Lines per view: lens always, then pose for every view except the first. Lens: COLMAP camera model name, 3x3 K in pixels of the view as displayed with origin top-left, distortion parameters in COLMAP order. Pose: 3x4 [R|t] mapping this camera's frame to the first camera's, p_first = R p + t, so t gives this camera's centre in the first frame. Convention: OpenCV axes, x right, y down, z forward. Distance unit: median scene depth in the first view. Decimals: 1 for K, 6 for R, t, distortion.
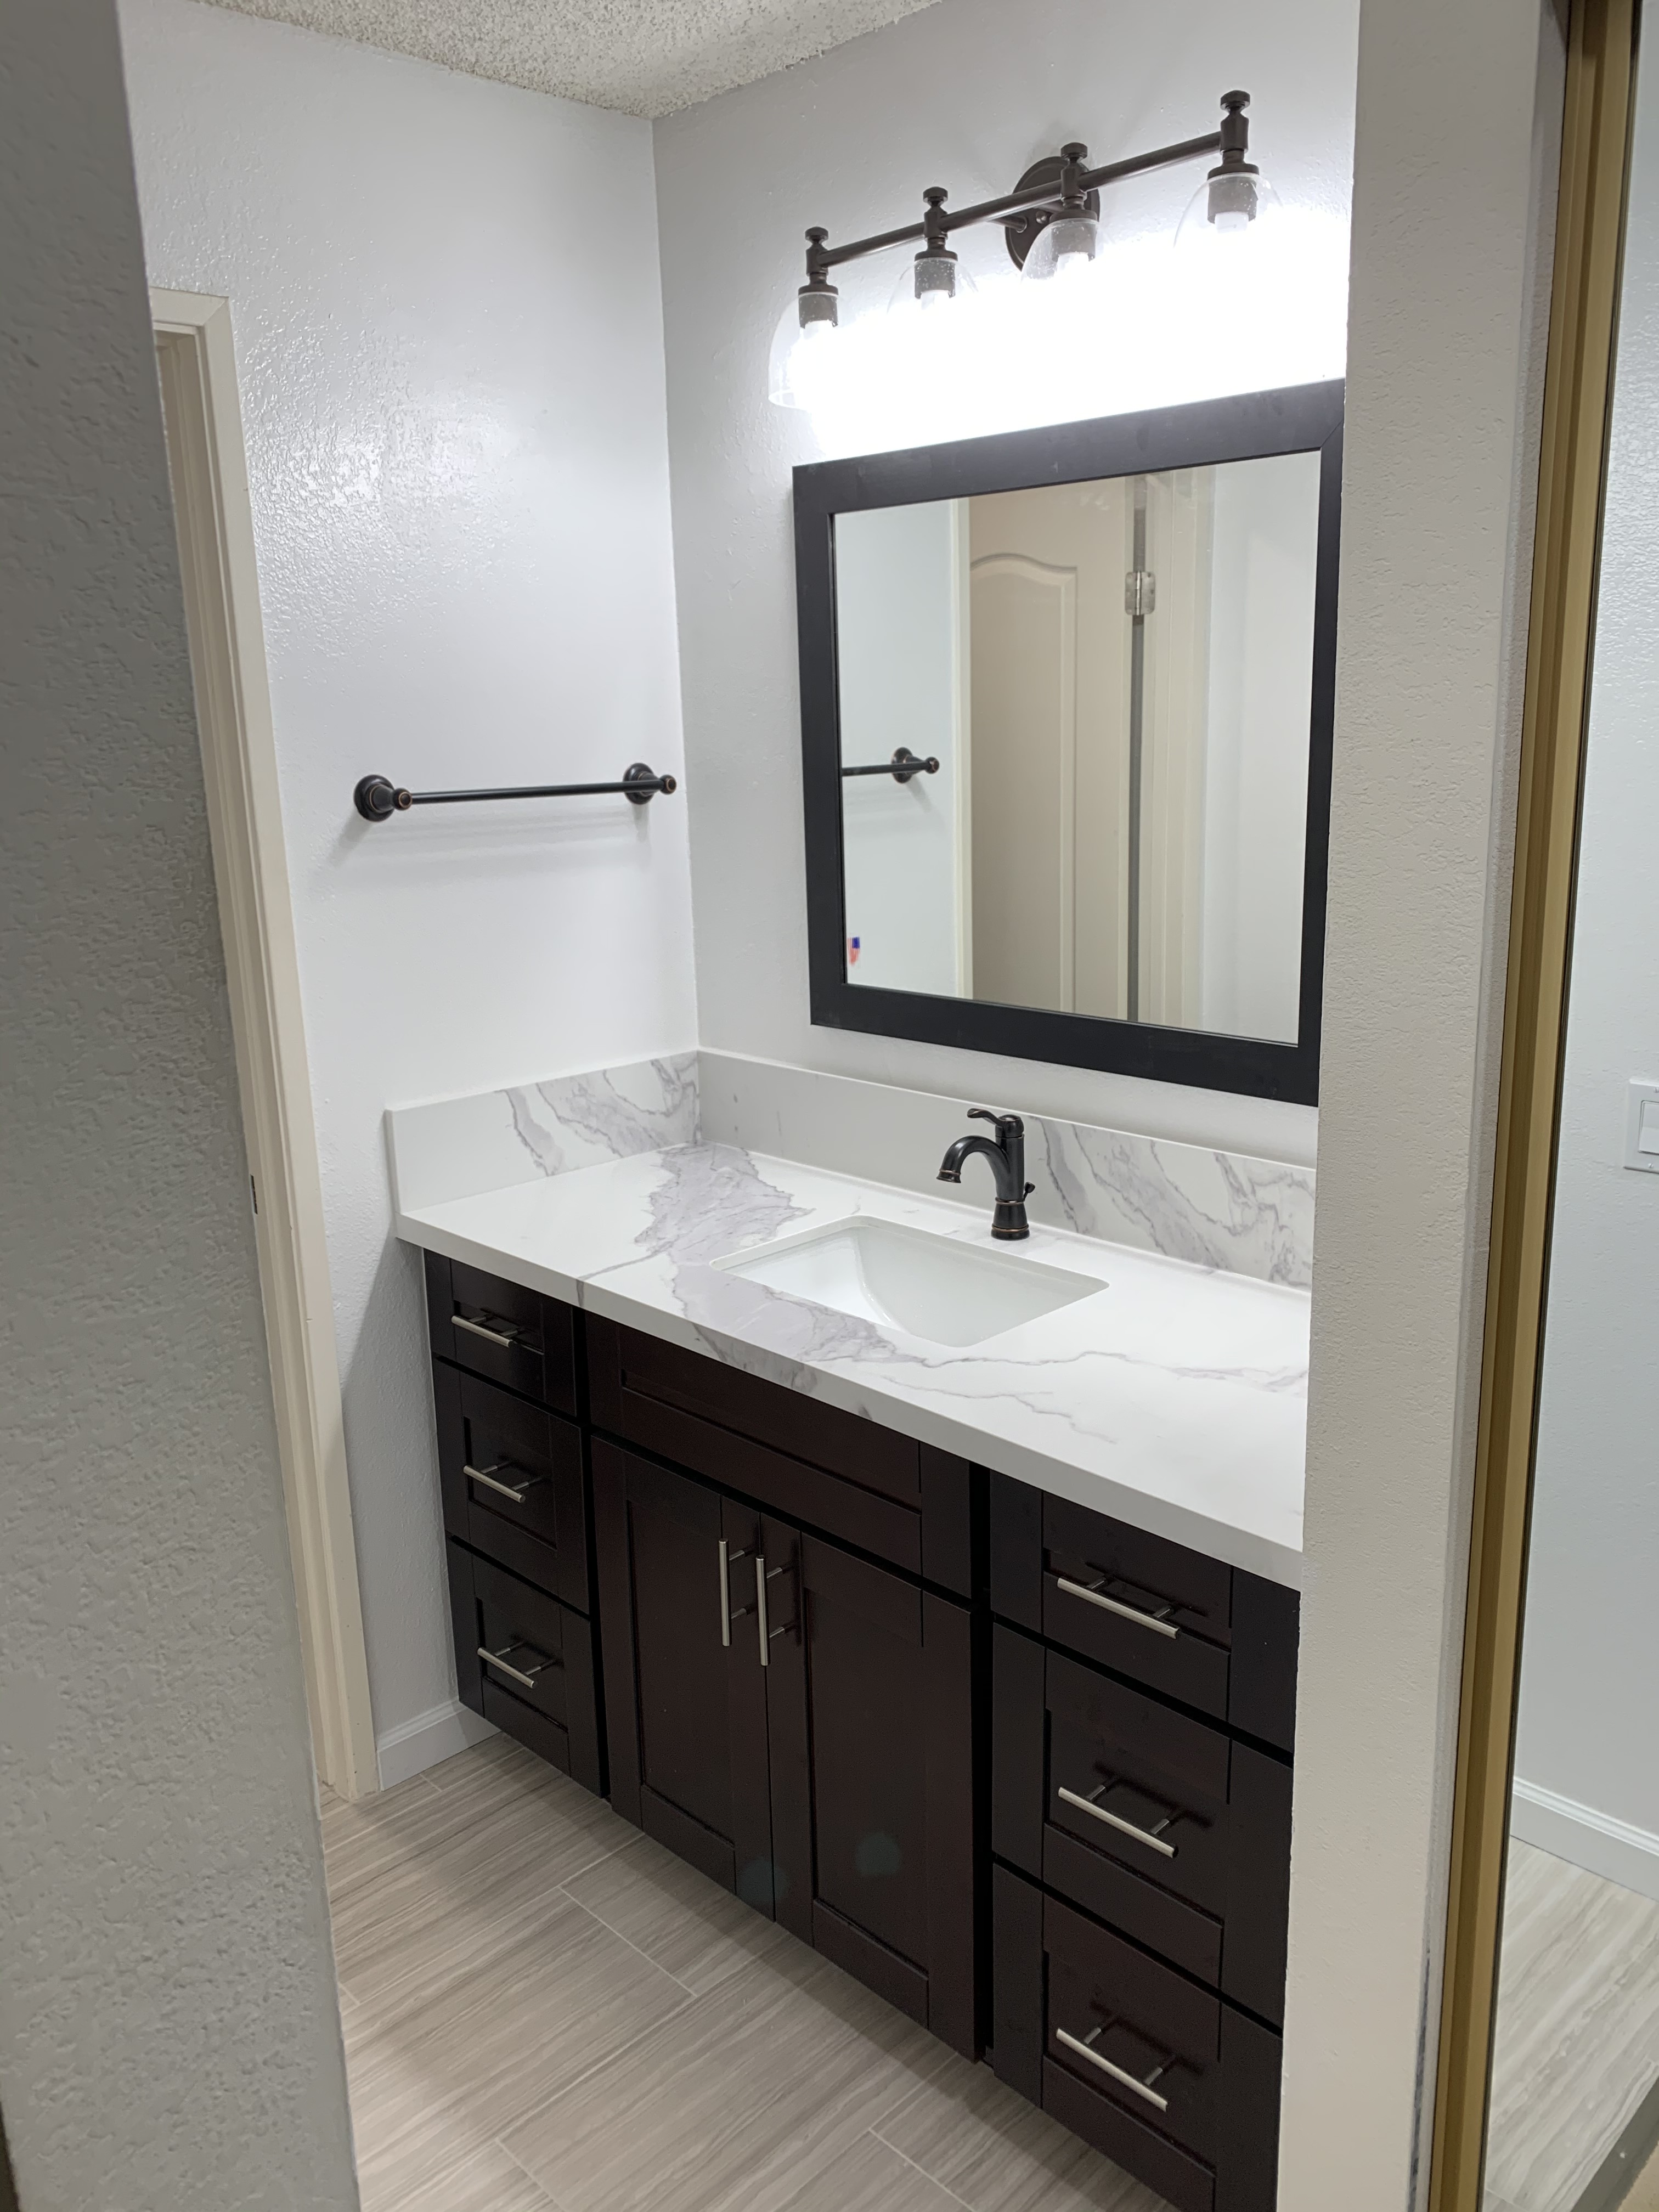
lens RADIAL K [[1695.7, 0, 829.5], [0, 1695.7, 1106.0], [0, 0, 1]] dist [0.101151, -0.002607]
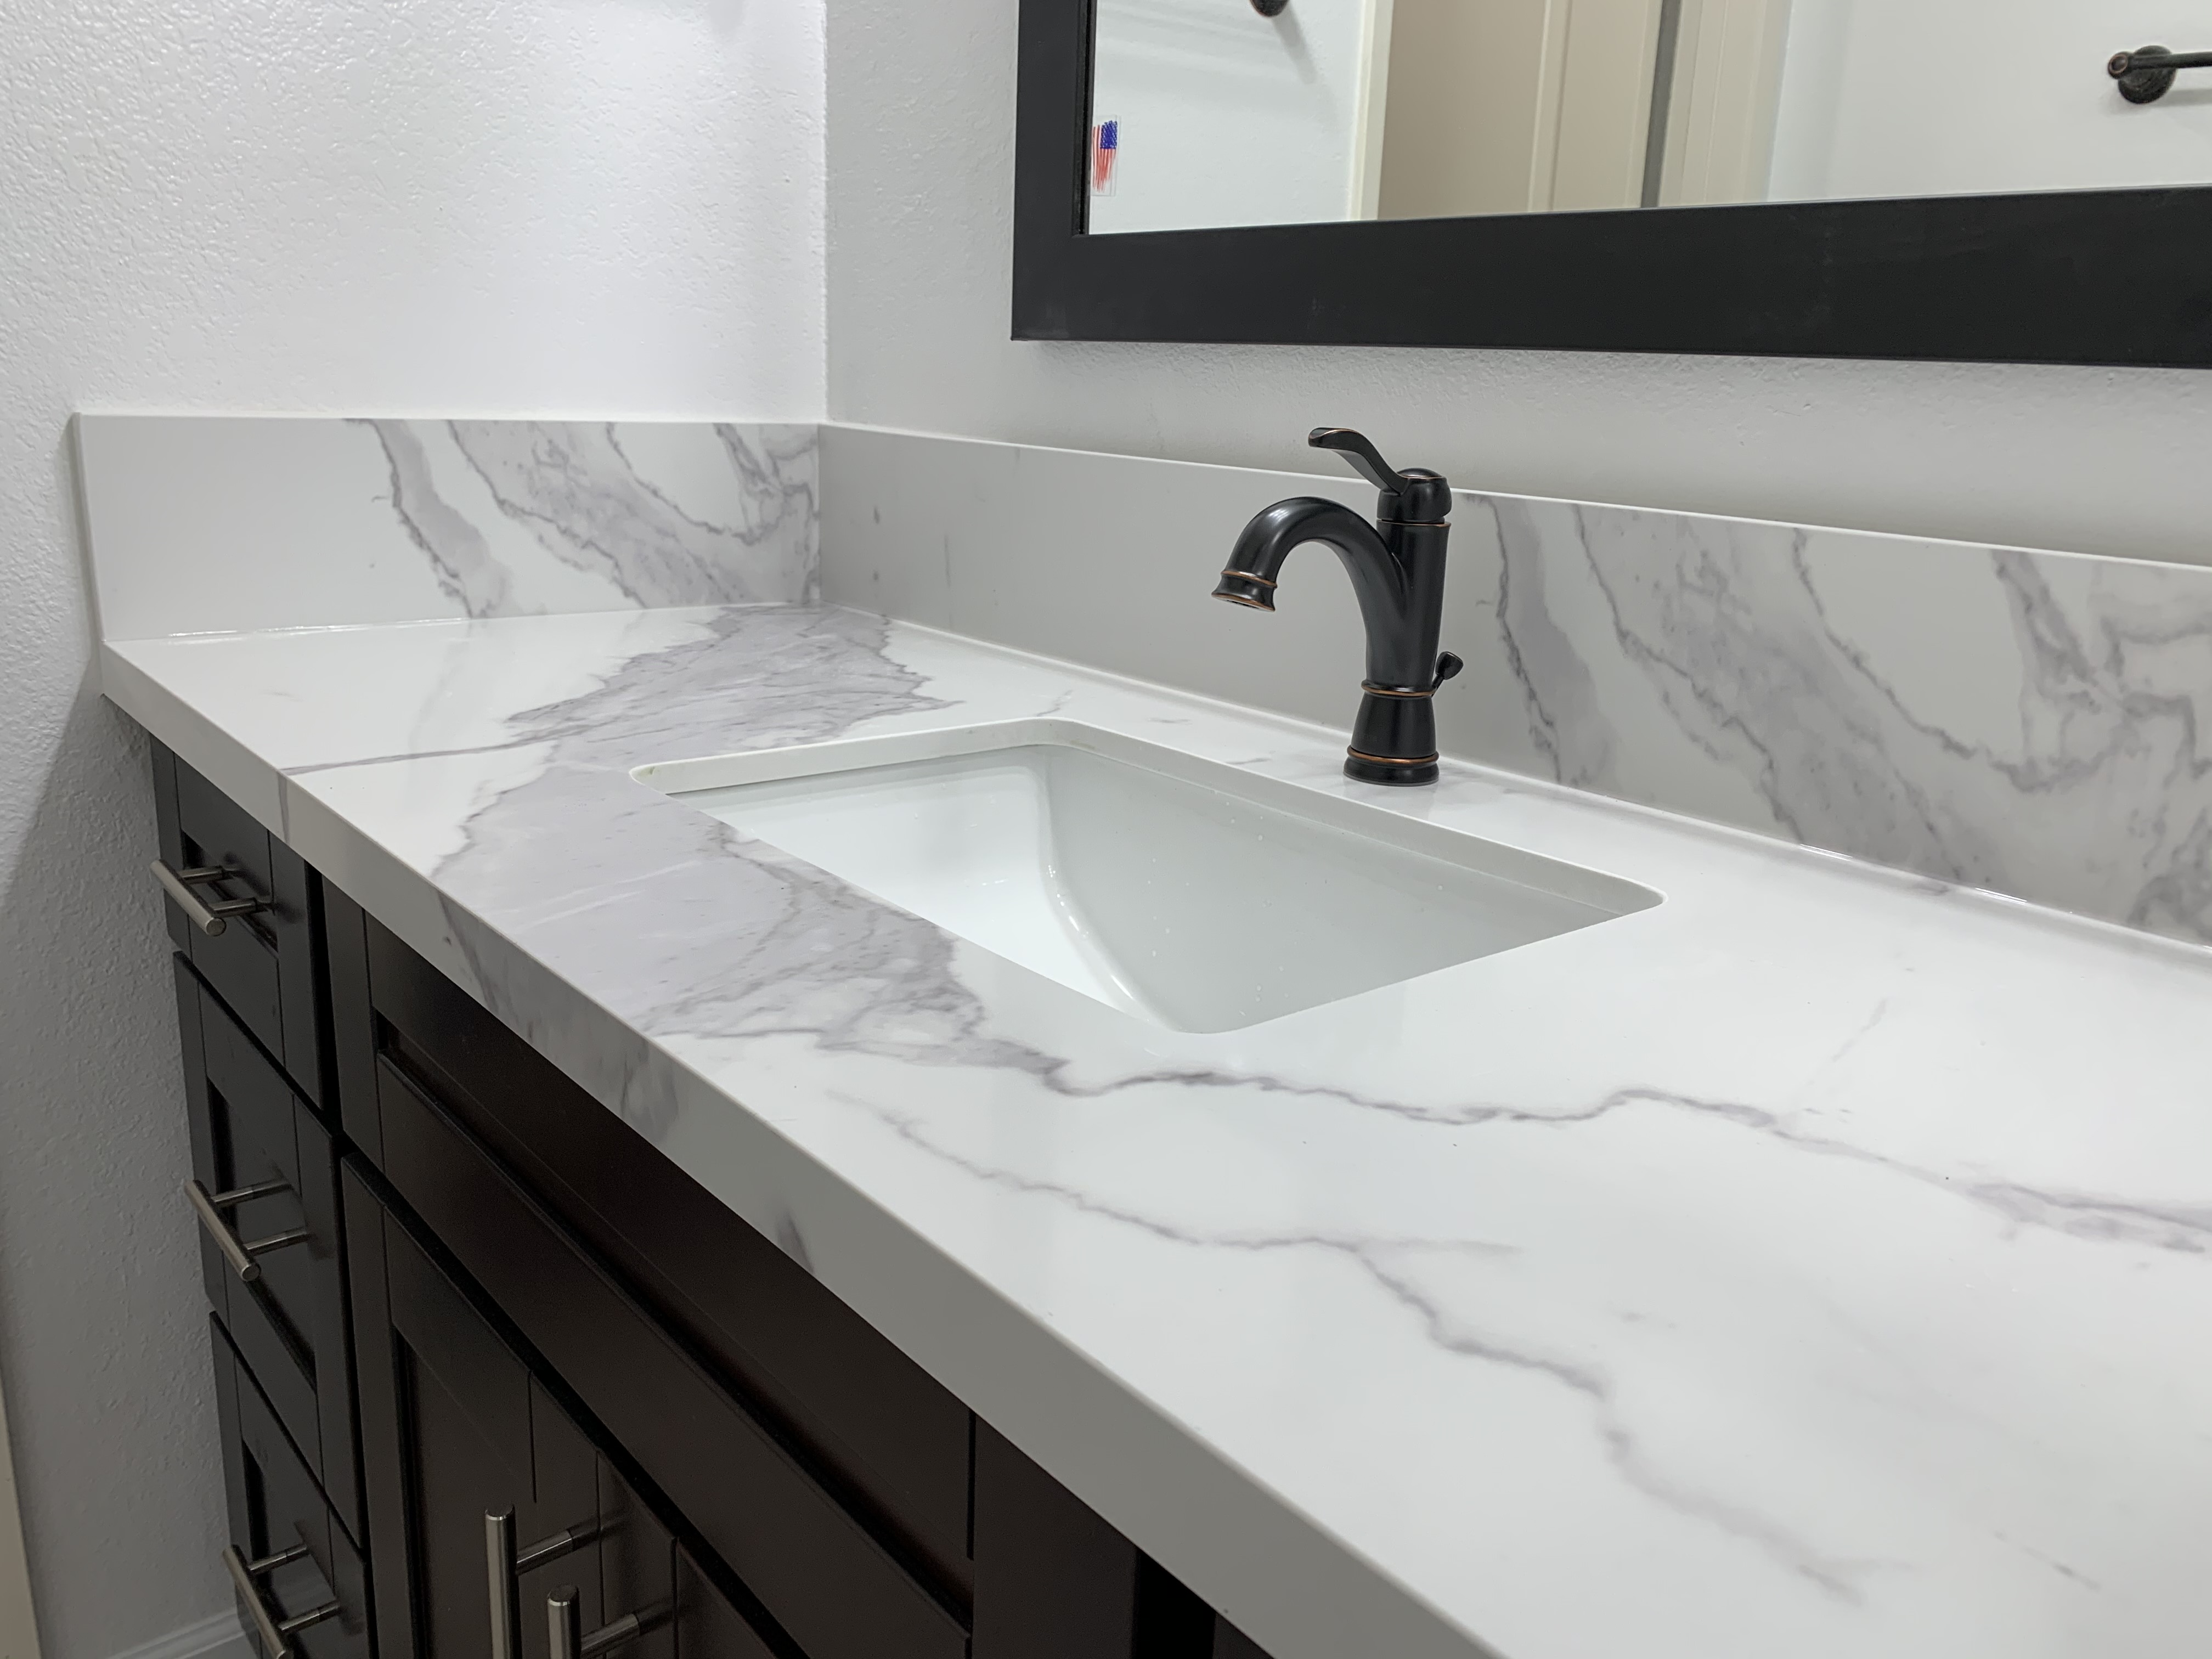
lens RADIAL K [[1707.6, 0, 1106.0], [0, 1707.6, 829.5], [0, 0, 1]] dist [0.052033, -0.150026]
pose [[0.994505, 0.086907, -0.058367, 0.062948], [-0.085063, 0.995817, 0.033367, 0.080930], [0.061022, -0.028219, 0.997737, 0.581582]]
